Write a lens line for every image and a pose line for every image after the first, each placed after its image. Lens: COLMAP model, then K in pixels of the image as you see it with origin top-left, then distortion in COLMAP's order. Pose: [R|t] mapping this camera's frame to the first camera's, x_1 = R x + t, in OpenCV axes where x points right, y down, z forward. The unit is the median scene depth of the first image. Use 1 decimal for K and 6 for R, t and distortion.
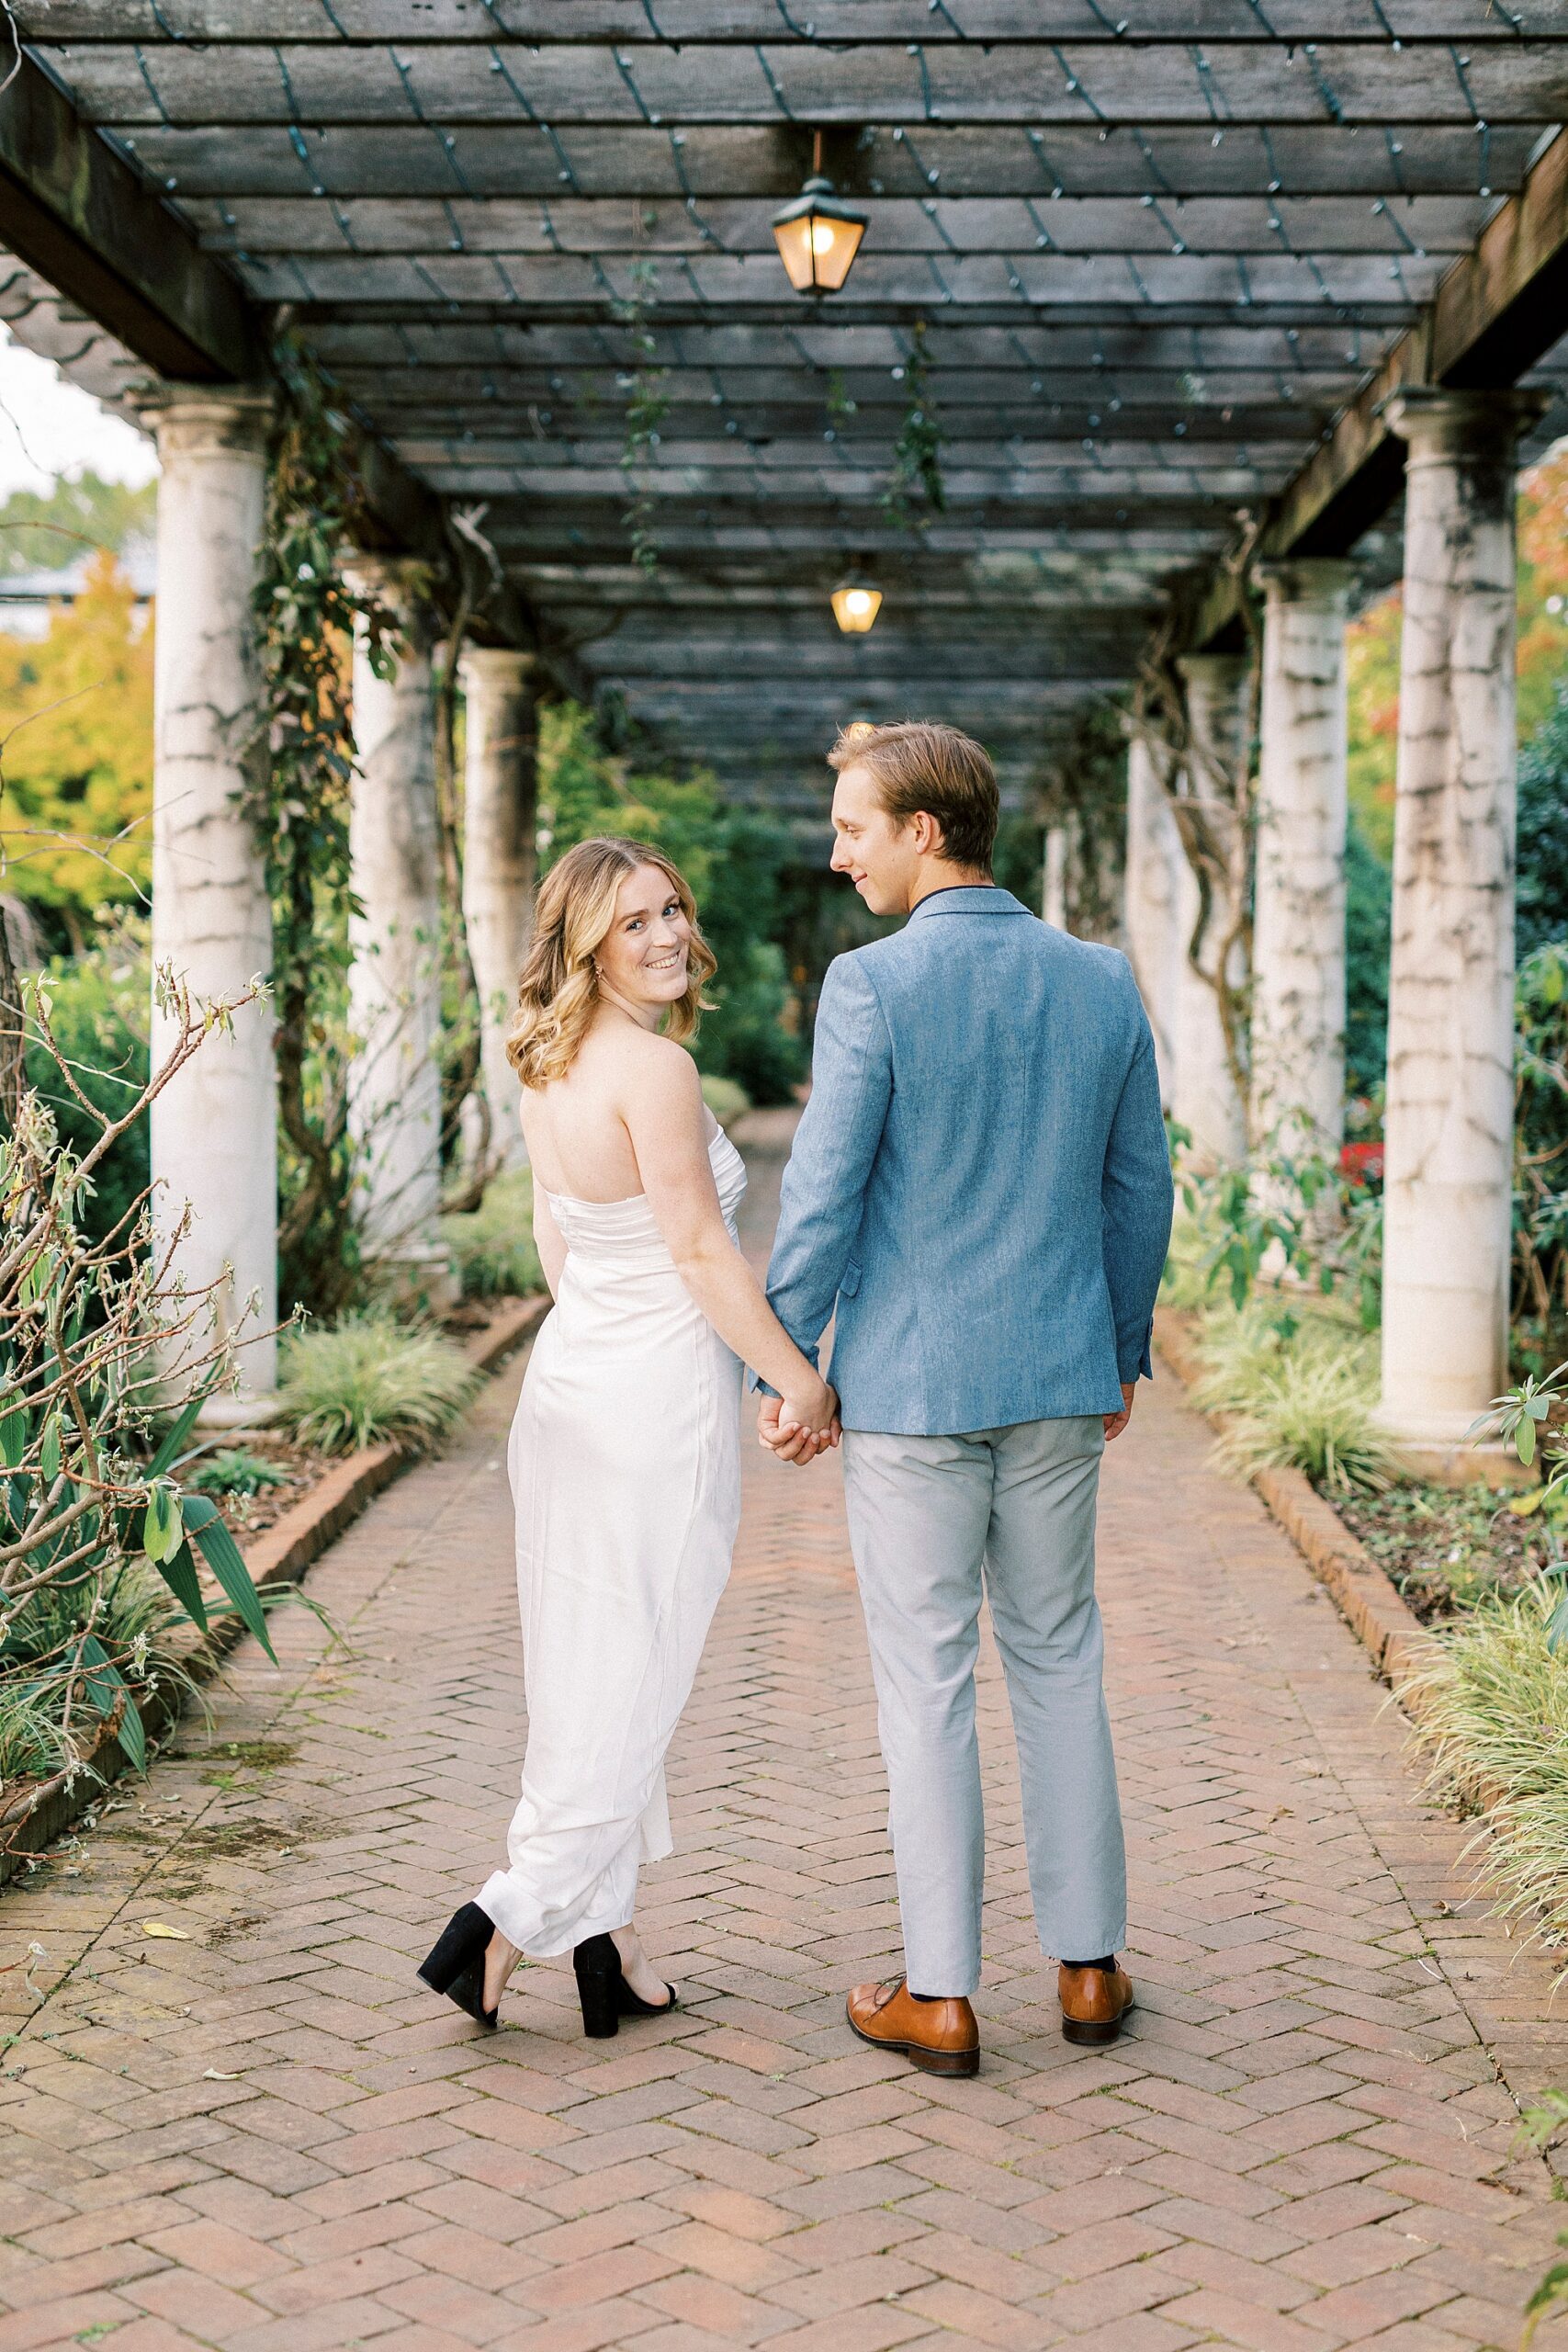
lens RADIAL K [[3523.4, 0, 784.0], [0, 3523.4, 1176.0], [0, 0, 1]] dist [0.001711, -0.017851]
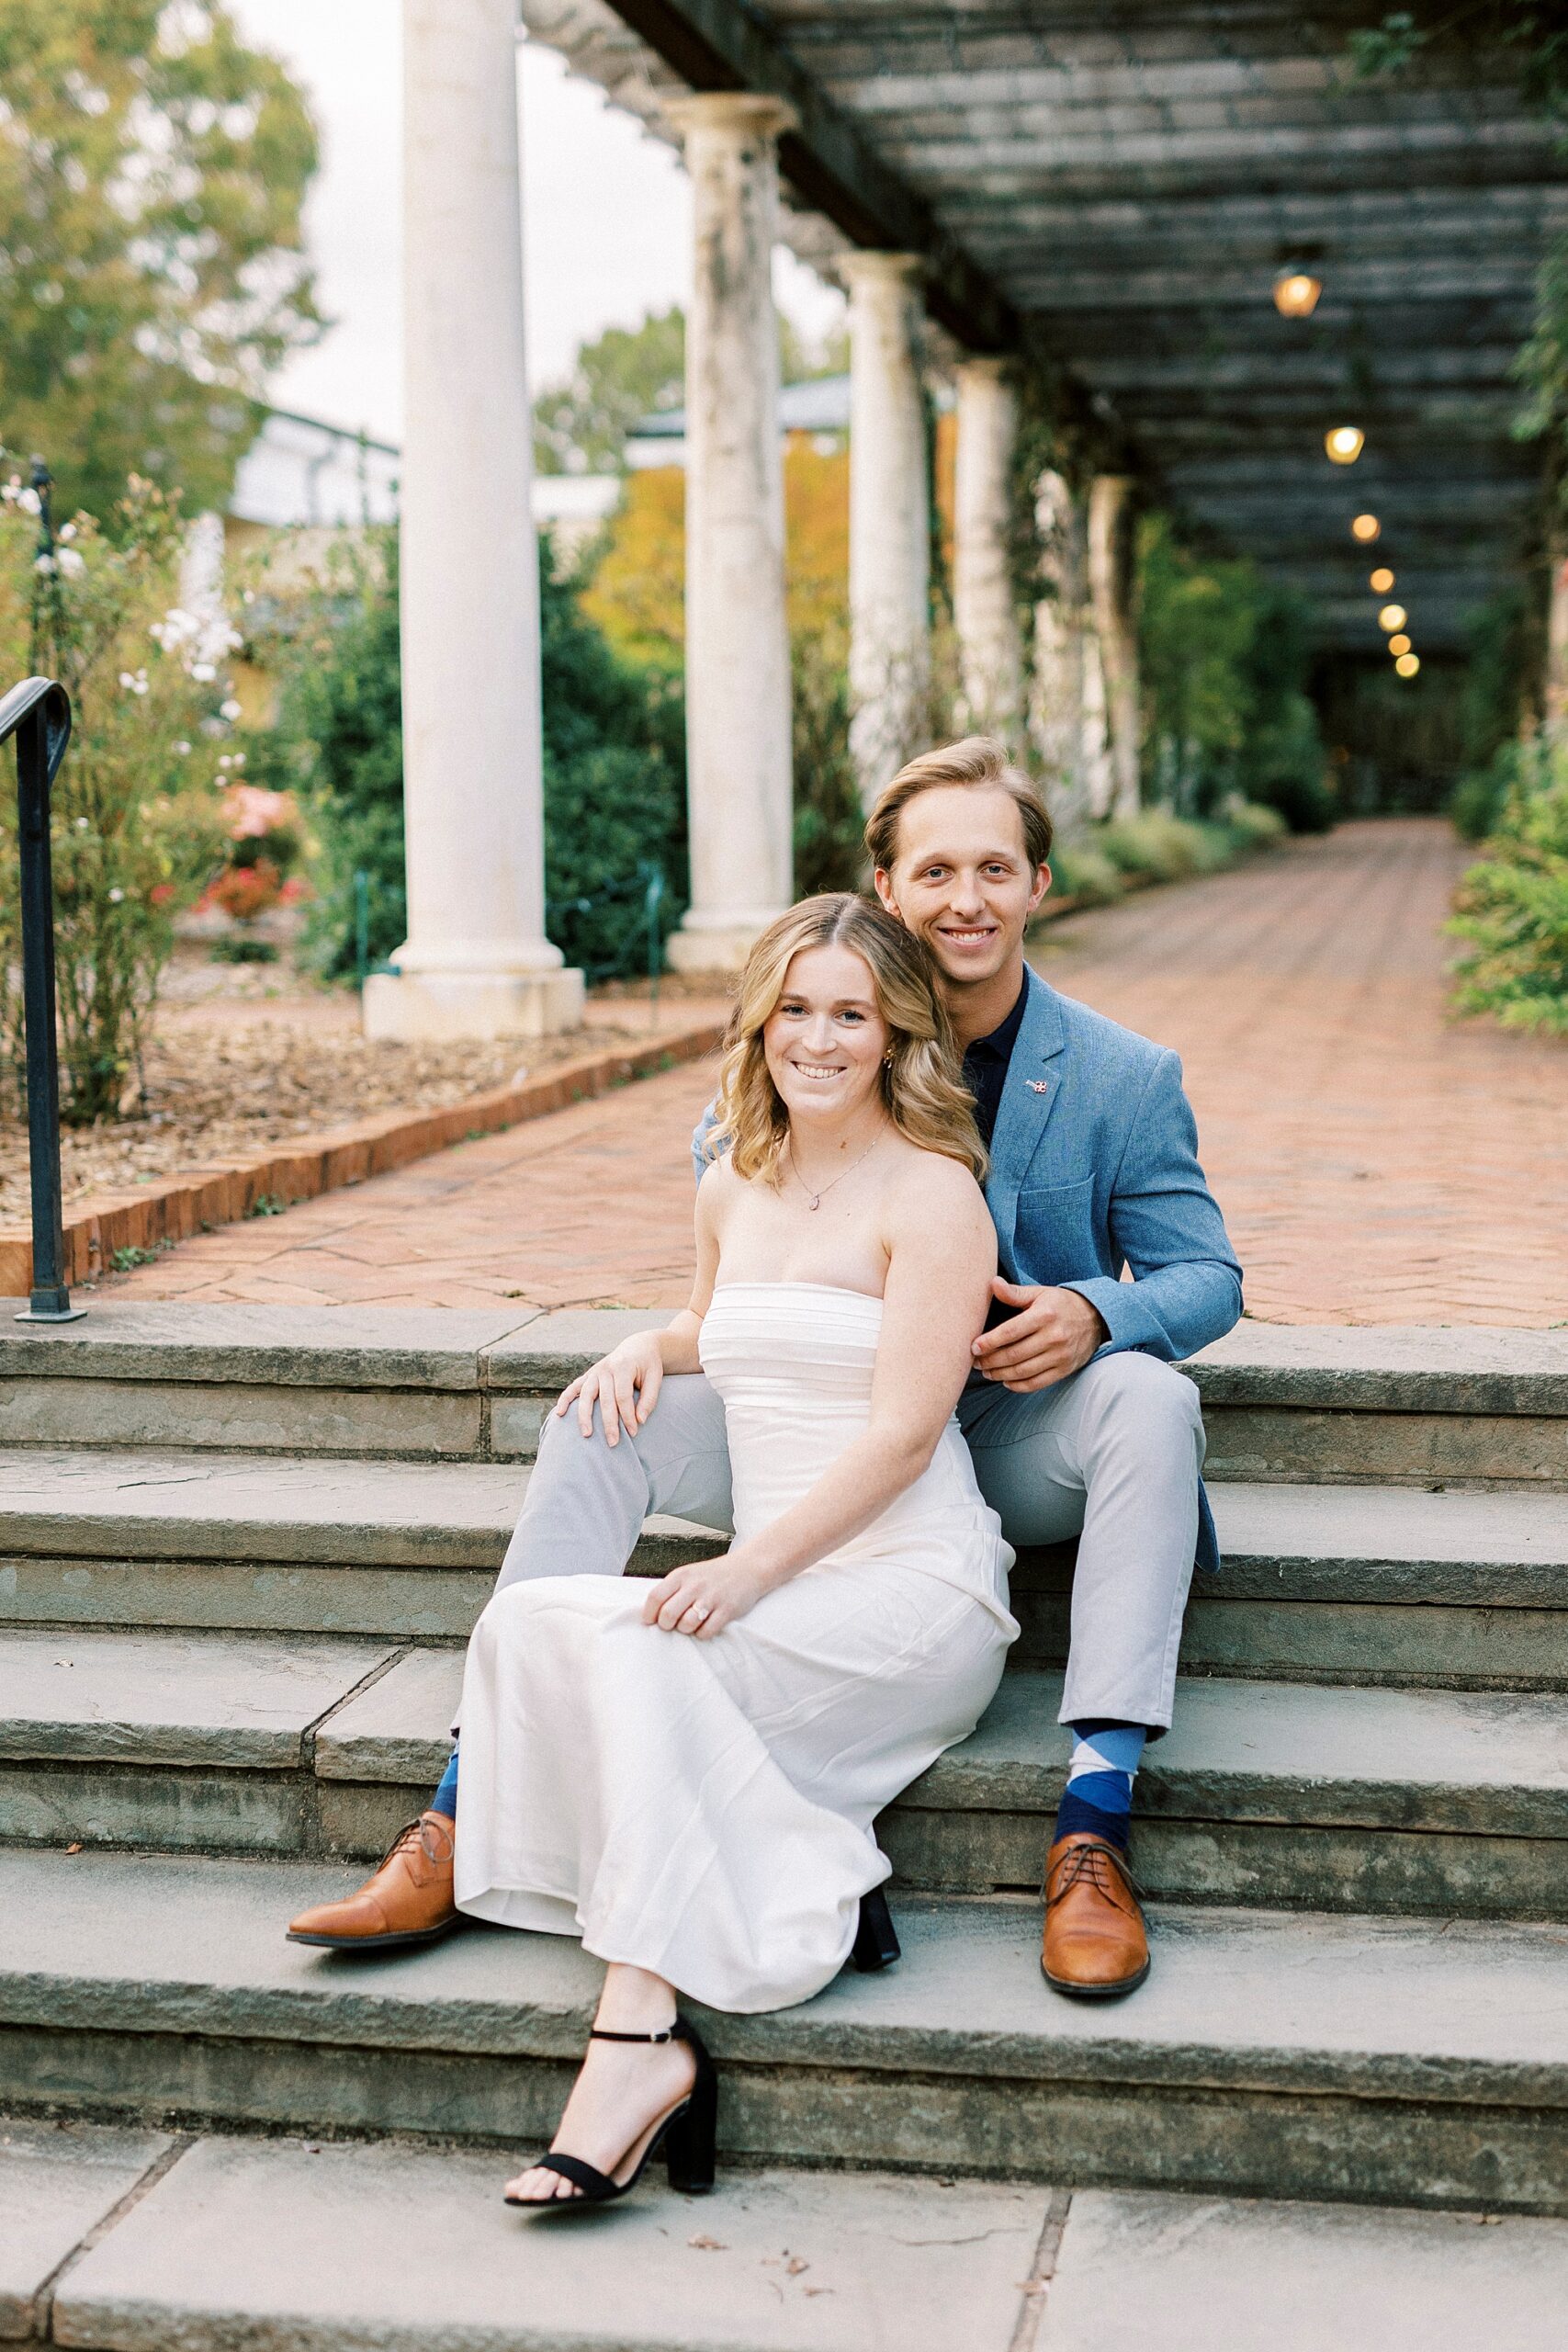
lens RADIAL K [[3523.4, 0, 784.0], [0, 3523.4, 1176.0], [0, 0, 1]] dist [0.001711, -0.017851]
pose [[0.988033, 0.000692, -0.154244, 0.018007], [0.007549, 0.998574, 0.052839, 0.087899], [0.154061, -0.053371, 0.986619, -0.673905]]
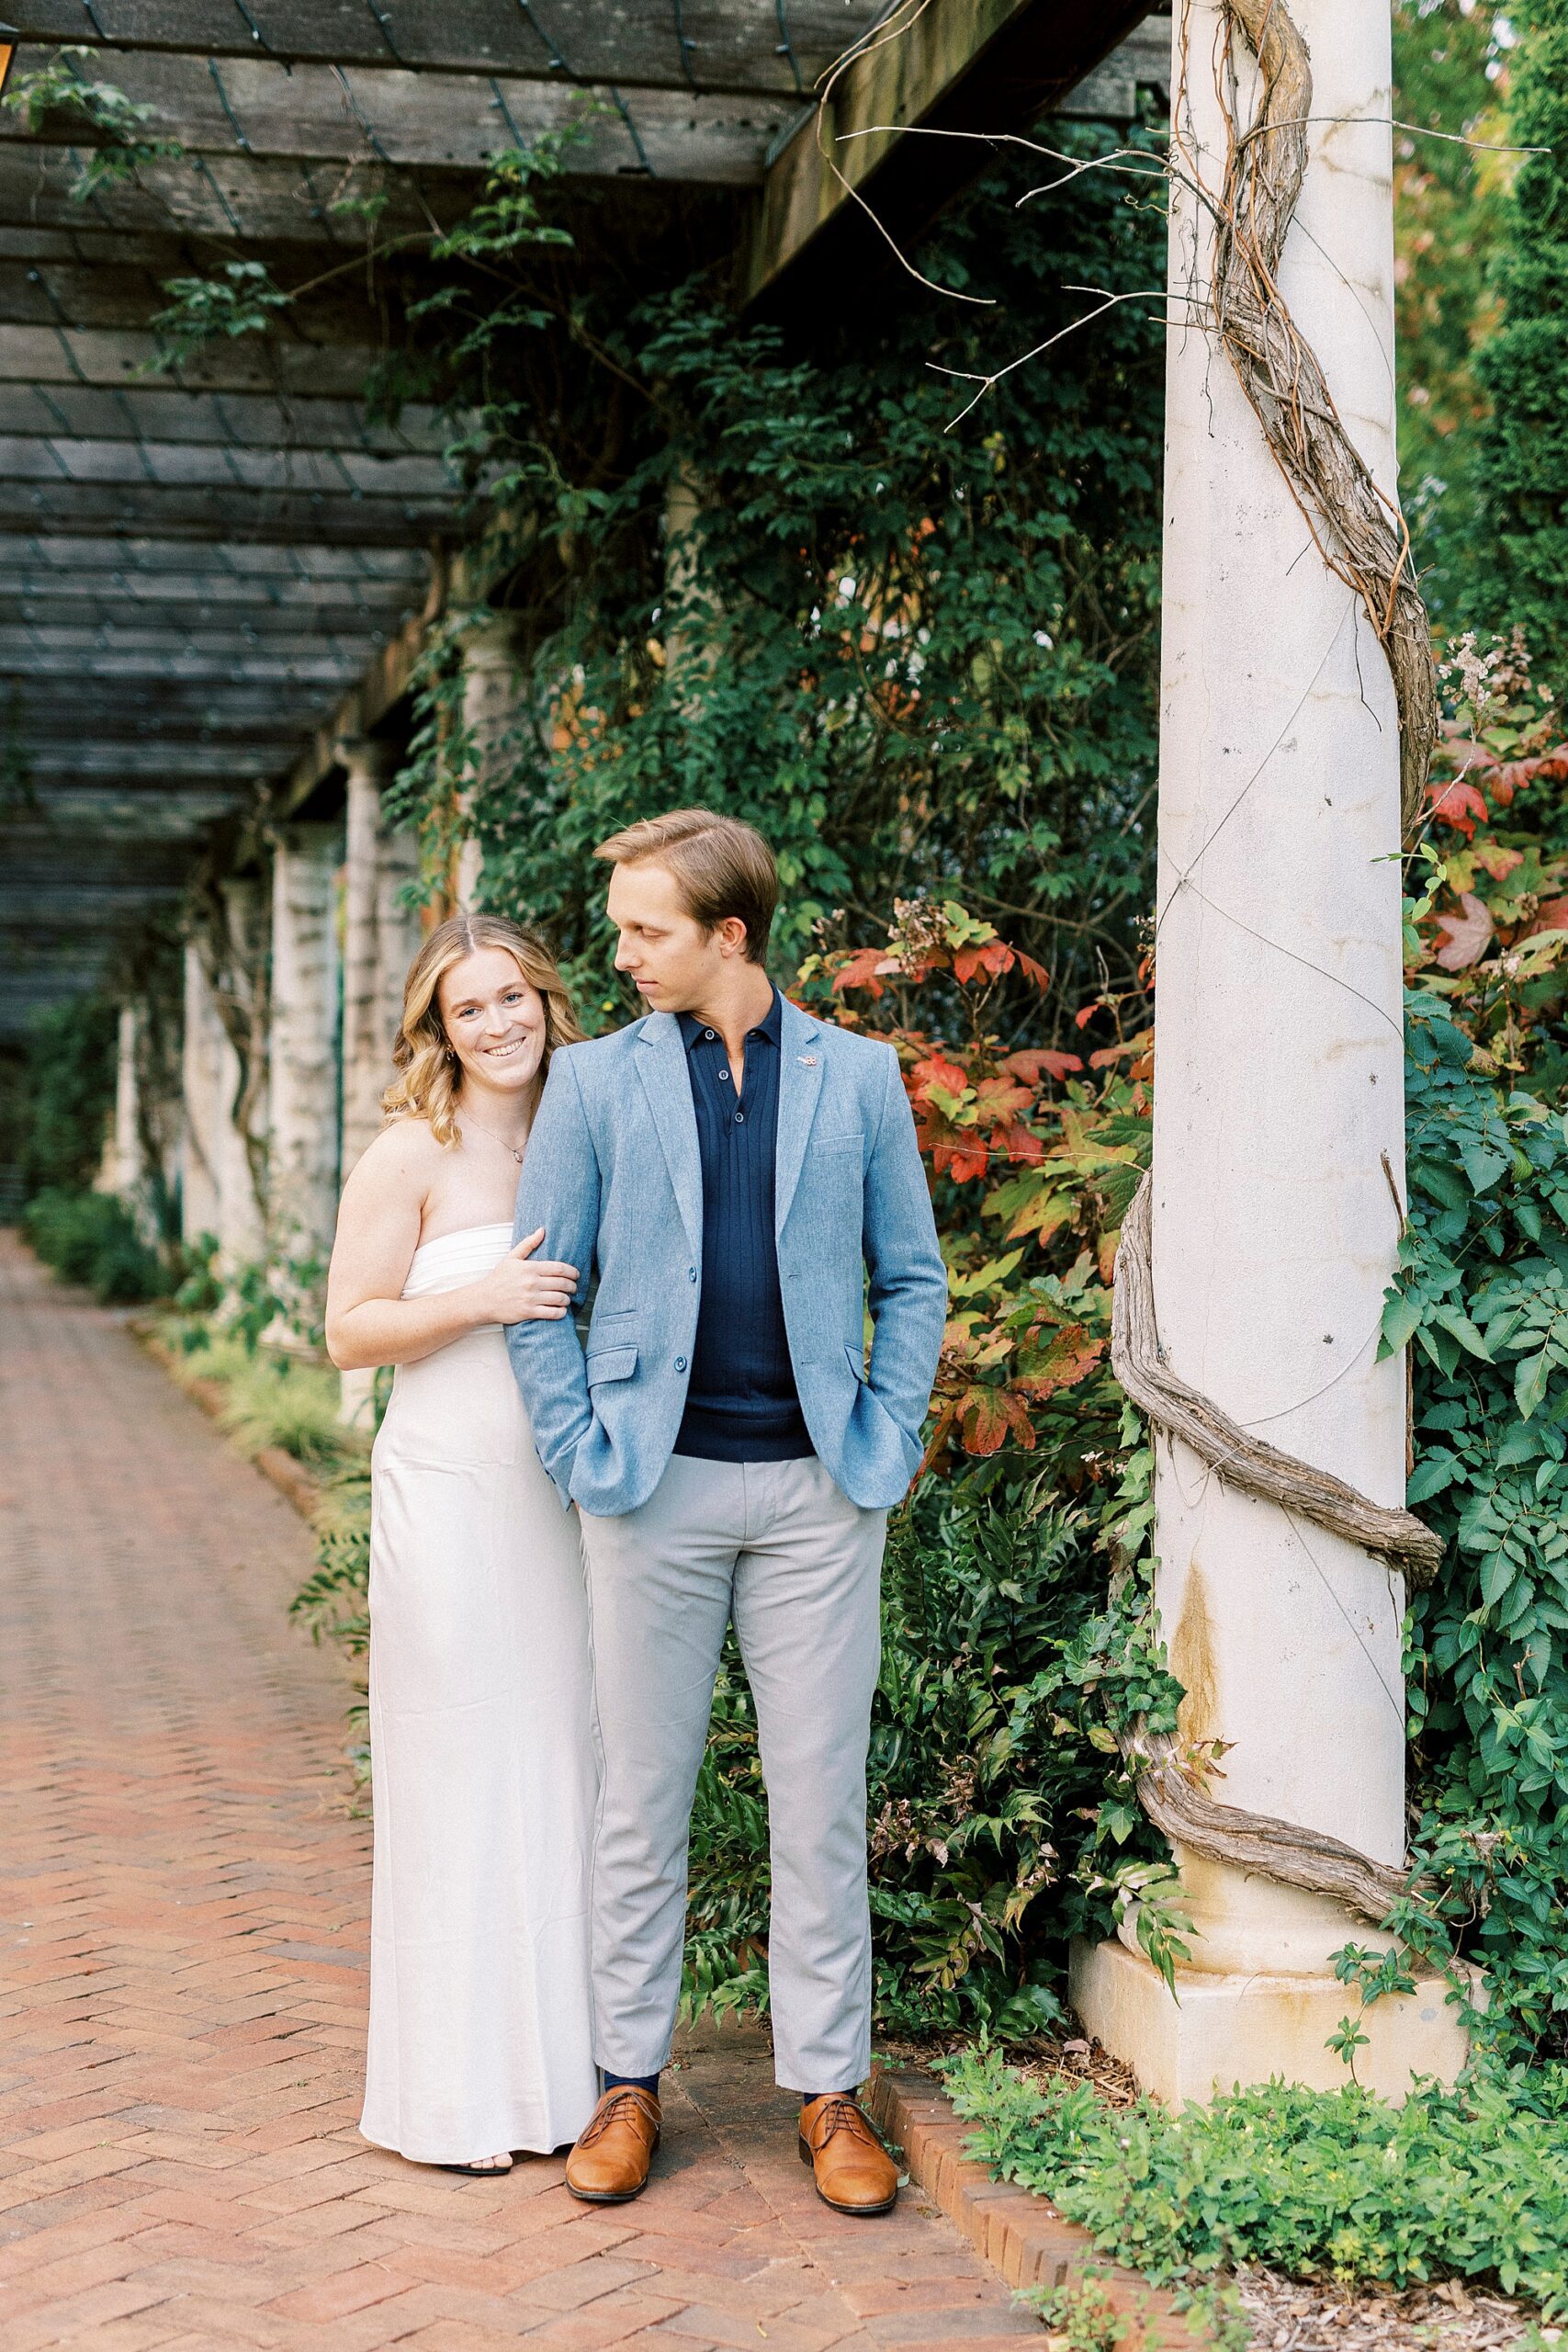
lens RADIAL K [[3523.4, 0, 784.0], [0, 3523.4, 1176.0], [0, 0, 1]] dist [0.001711, -0.017851]
pose [[0.966554, -0.008239, 0.256332, -0.022020], [0.020831, 0.998704, -0.046444, 0.027685], [-0.255617, 0.050230, 0.965472, -0.346449]]
